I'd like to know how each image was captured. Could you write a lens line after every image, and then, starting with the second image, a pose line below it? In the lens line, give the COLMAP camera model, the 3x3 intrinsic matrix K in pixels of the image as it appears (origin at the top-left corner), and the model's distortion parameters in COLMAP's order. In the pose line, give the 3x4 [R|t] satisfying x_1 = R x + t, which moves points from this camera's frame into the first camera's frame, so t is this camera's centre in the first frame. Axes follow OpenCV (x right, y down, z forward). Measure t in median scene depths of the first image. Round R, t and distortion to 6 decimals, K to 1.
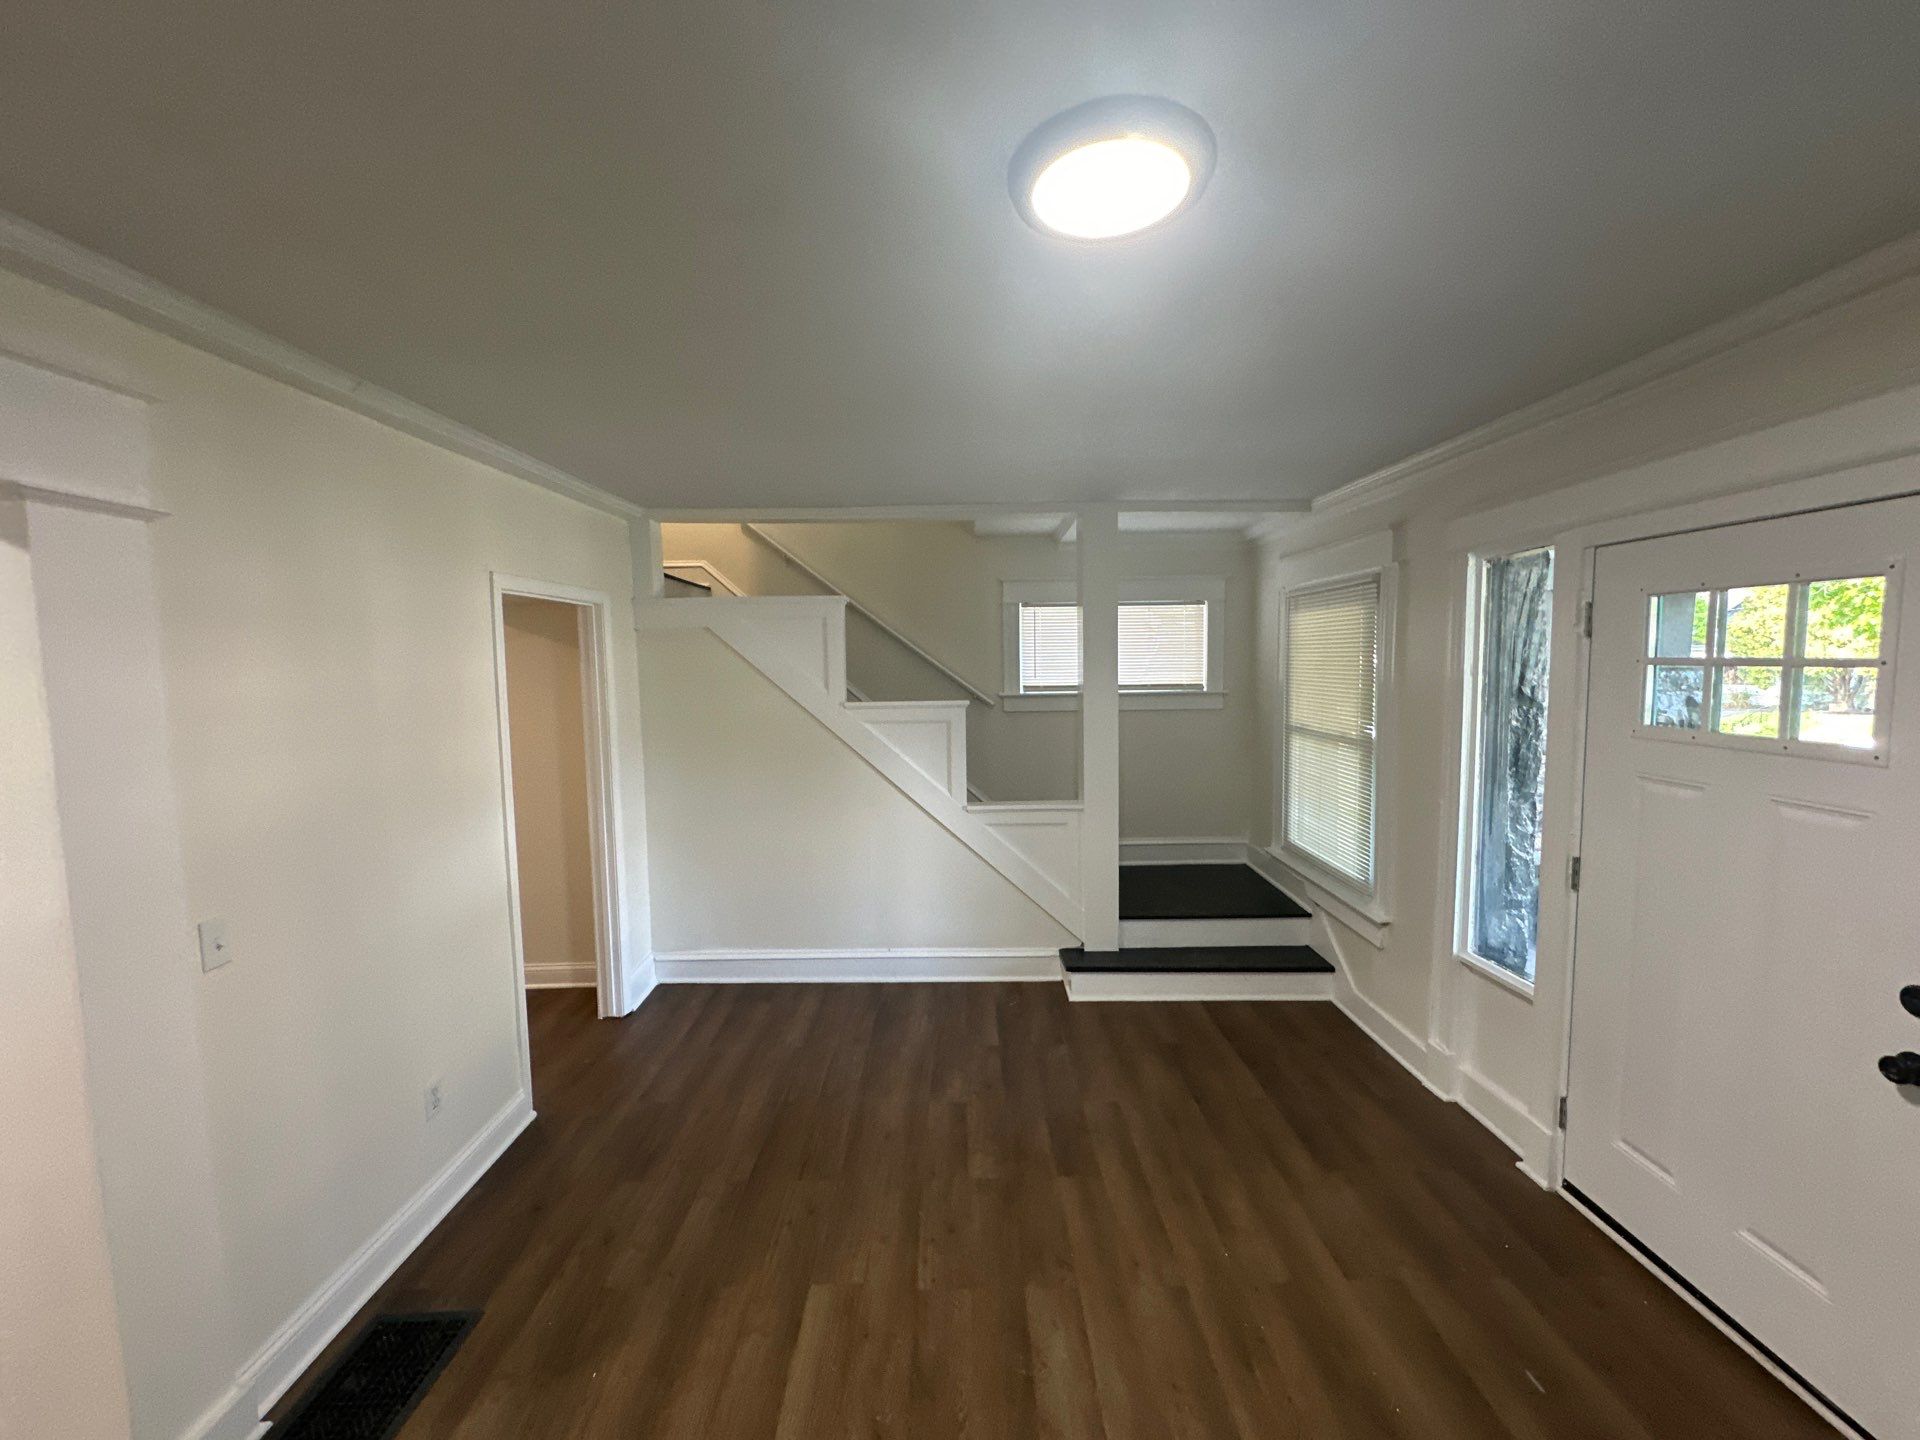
lens RADIAL K [[767.5, 0, 960.0], [0, 767.5, 720.0], [0, 0, 1]] dist [-0.000567, 0.000199]
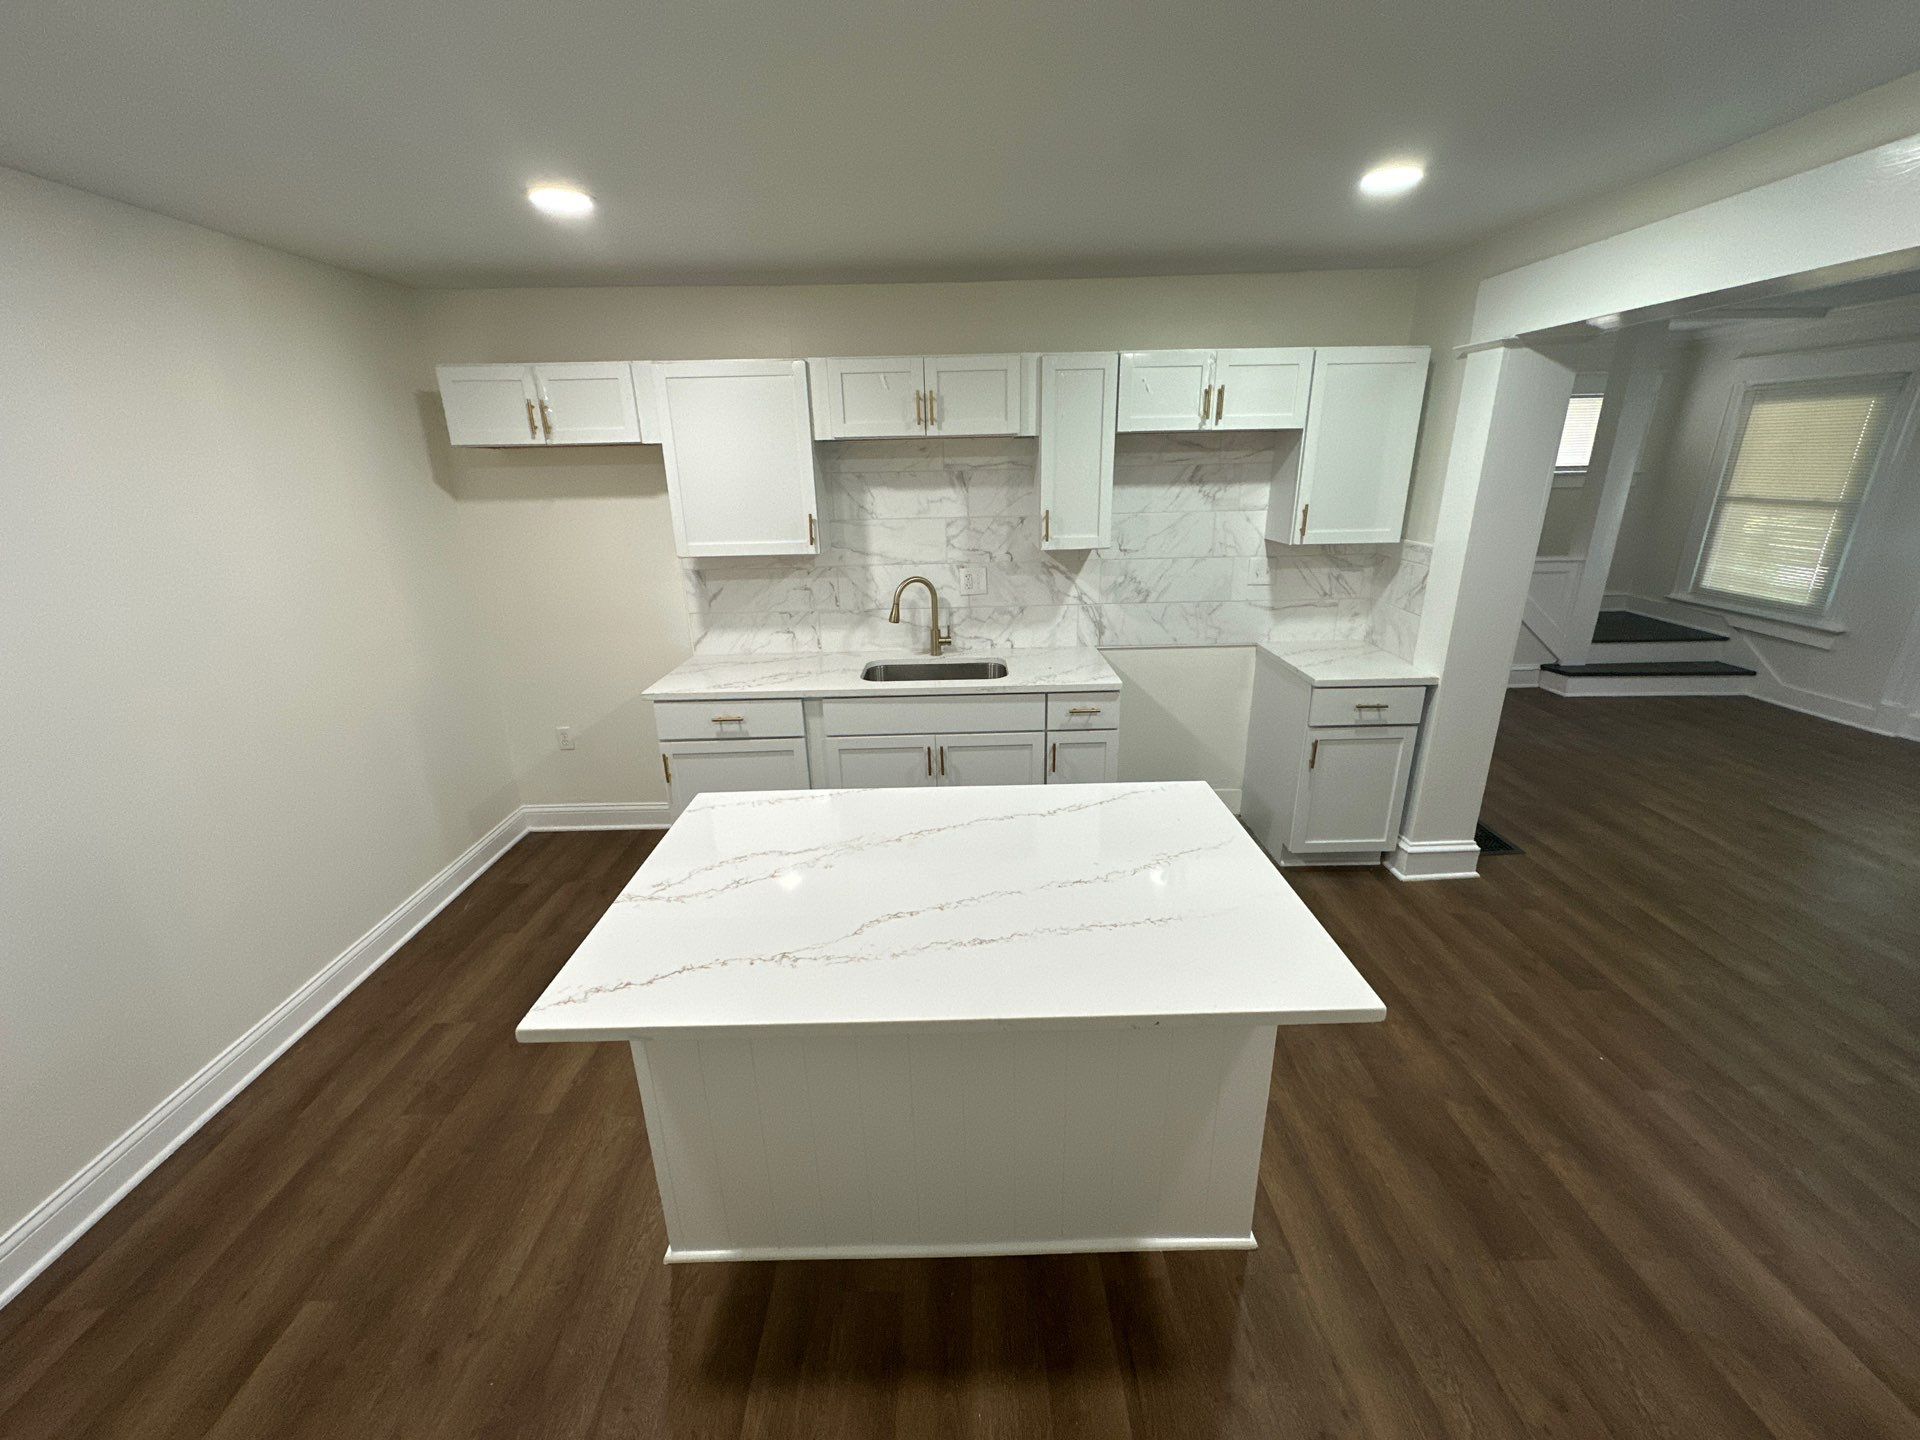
lens RADIAL K [[767.5, 0, 960.0], [0, 767.5, 720.0], [0, 0, 1]] dist [-0.000567, 0.000199]
pose [[0.999924, -0.011274, 0.005053, -1.114327], [0.009683, 0.969181, 0.246159, 0.052906], [-0.007673, -0.246091, 0.969216, -0.432641]]
